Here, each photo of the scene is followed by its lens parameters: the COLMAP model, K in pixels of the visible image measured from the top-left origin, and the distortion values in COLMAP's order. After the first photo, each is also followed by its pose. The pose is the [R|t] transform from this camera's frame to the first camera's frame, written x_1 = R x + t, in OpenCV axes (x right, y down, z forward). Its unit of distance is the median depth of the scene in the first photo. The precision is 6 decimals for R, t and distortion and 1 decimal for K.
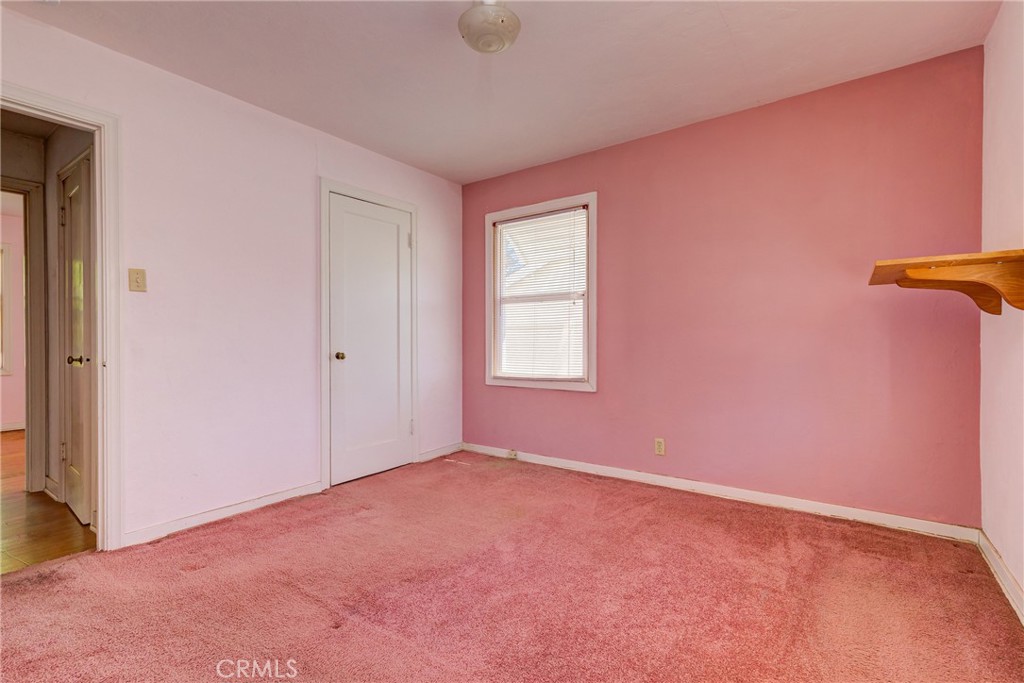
lens RADIAL K [[471.8, 0, 521.0], [0, 471.8, 340.1], [0, 0, 1]] dist [0.011893, 0.000081]
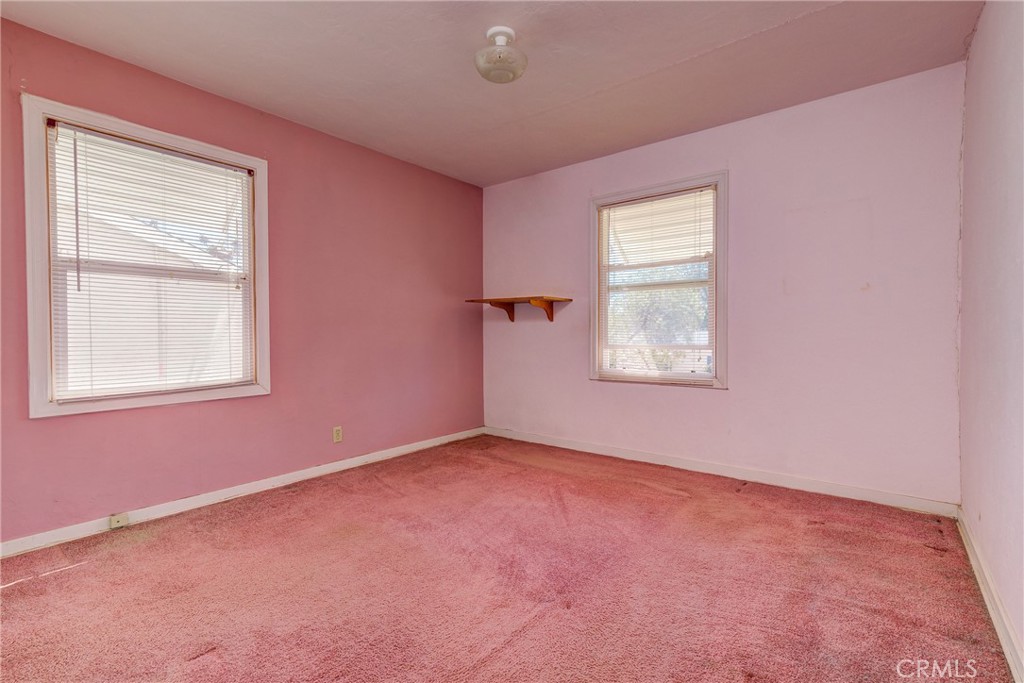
lens RADIAL K [[471.8, 0, 509.6], [0, 471.8, 339.0], [0, 0, 1]] dist [0.011893, 0.000081]
pose [[0.043499, -0.005175, 0.999040, -0.721934], [0.006757, 0.999965, 0.004886, 0.008637], [-0.999031, 0.006538, 0.043532, 0.548557]]
